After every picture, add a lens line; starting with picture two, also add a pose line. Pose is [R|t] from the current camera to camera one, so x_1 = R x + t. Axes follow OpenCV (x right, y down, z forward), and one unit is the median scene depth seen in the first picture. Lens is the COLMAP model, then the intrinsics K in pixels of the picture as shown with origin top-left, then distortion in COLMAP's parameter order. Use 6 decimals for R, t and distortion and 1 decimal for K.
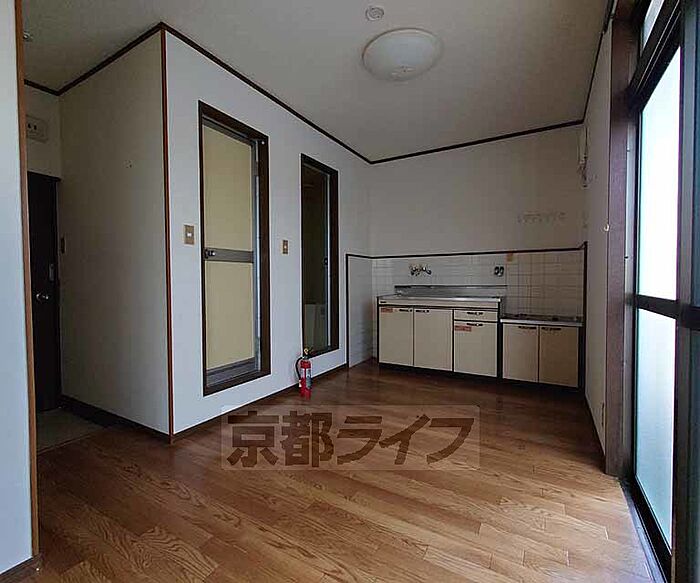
lens RADIAL K [[356.4, 0, 343.5], [0, 356.4, 292.6], [0, 0, 1]] dist [-0.001527, 0.000309]
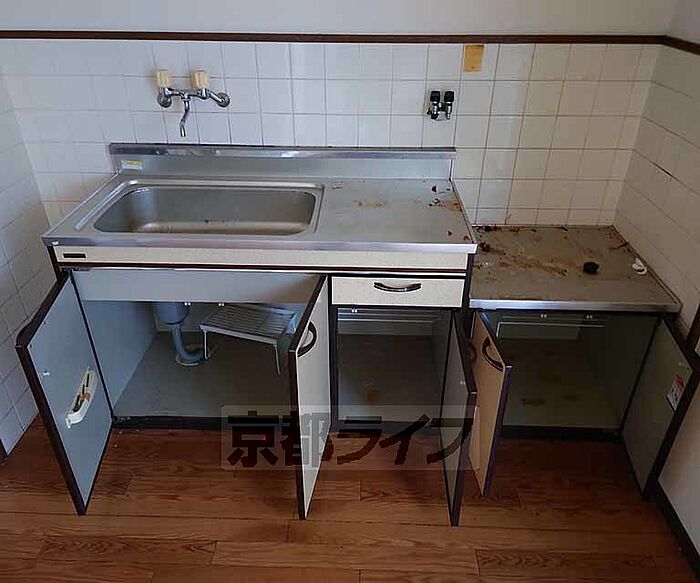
lens RADIAL K [[548.9, 0, 341.0], [0, 548.9, 291.9], [0, 0, 1]] dist [0.068473, -0.072812]
pose [[0.883653, -0.230290, 0.407583, 0.129850], [0.004848, 0.875094, 0.483929, -0.177943], [-0.468117, -0.425649, 0.774396, 0.664972]]
